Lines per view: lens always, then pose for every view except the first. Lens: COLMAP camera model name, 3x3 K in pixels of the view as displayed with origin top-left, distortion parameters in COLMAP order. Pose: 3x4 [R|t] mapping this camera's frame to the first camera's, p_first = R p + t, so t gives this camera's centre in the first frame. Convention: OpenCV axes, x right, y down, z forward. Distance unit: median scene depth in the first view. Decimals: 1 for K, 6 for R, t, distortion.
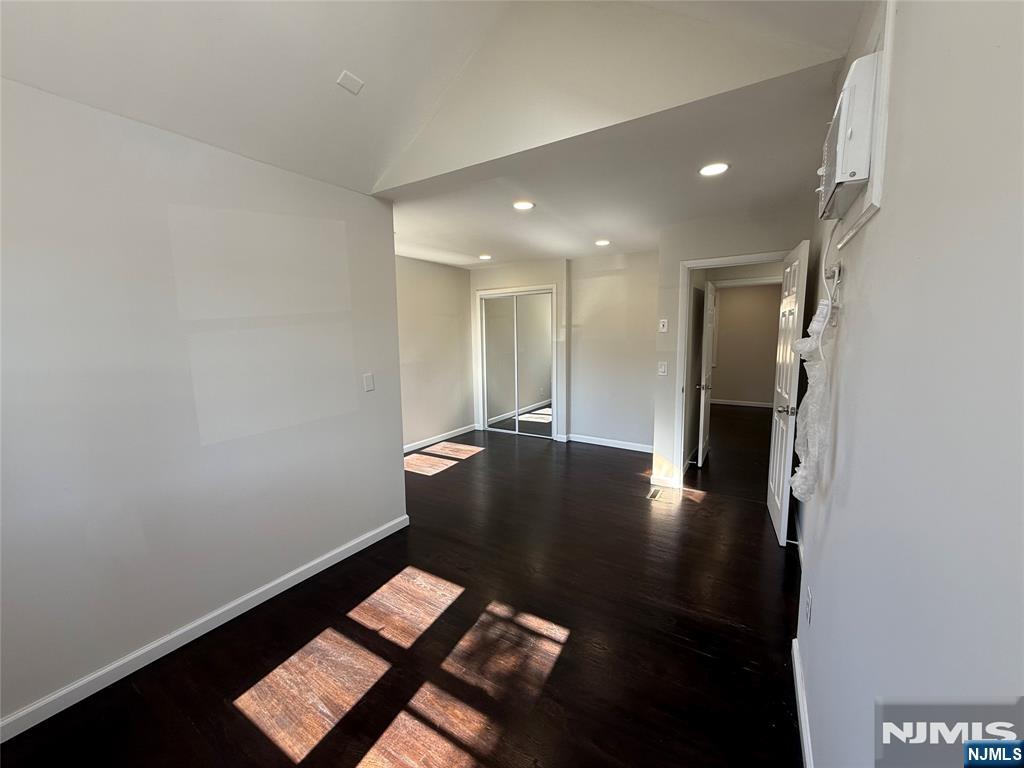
lens RADIAL K [[413.7, 0, 514.7], [0, 413.7, 383.3], [0, 0, 1]] dist [0.018584, -0.000071]
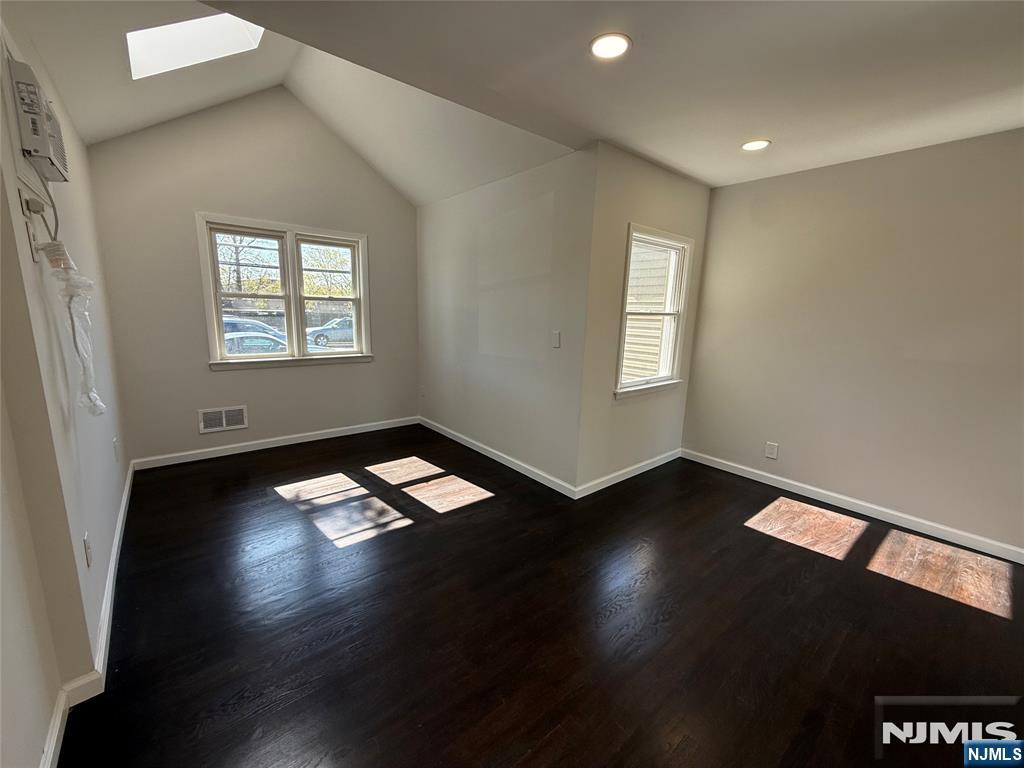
lens RADIAL K [[407.4, 0, 511.3], [0, 407.4, 383.0], [0, 0, 1]] dist [-0.000858, 0.000116]
pose [[-0.315394, 0.177108, -0.932287, 0.752081], [-0.140365, 0.962916, 0.230412, -0.131536], [0.938523, 0.203531, -0.278838, 1.327156]]
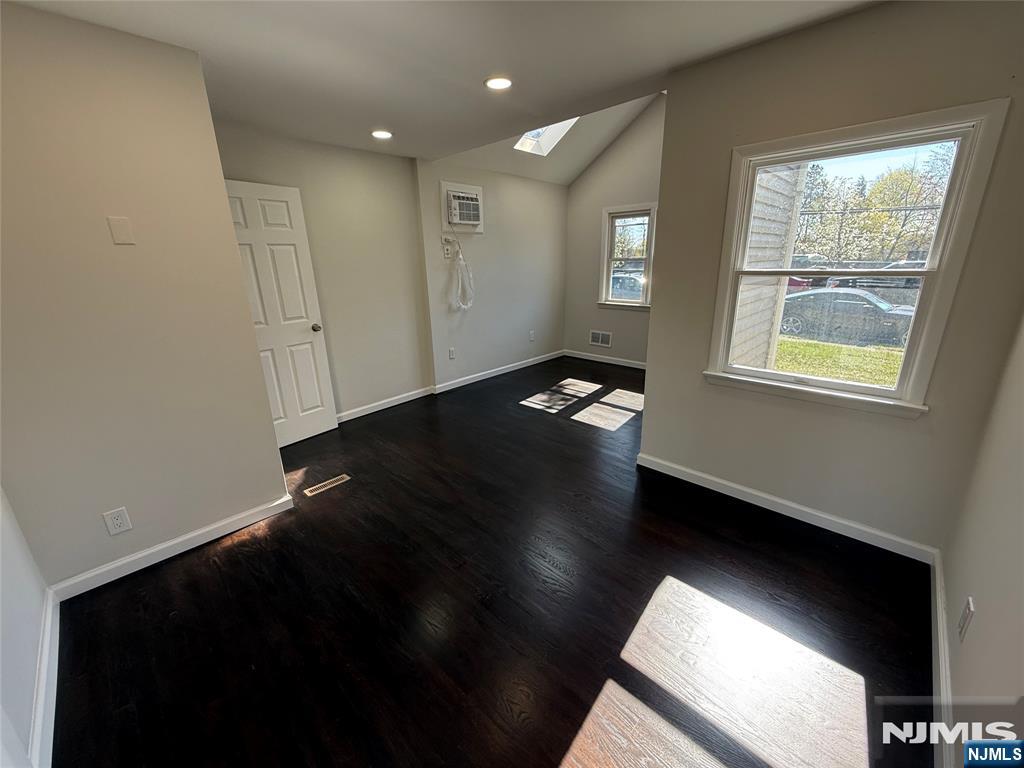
lens RADIAL K [[407.4, 0, 511.3], [0, 407.4, 383.0], [0, 0, 1]] dist [-0.000858, 0.000116]
pose [[-0.976810, -0.026271, 0.212491, -0.212758], [0.062464, 0.914305, 0.400181, -0.262046], [-0.204795, 0.404173, -0.891461, 2.245760]]
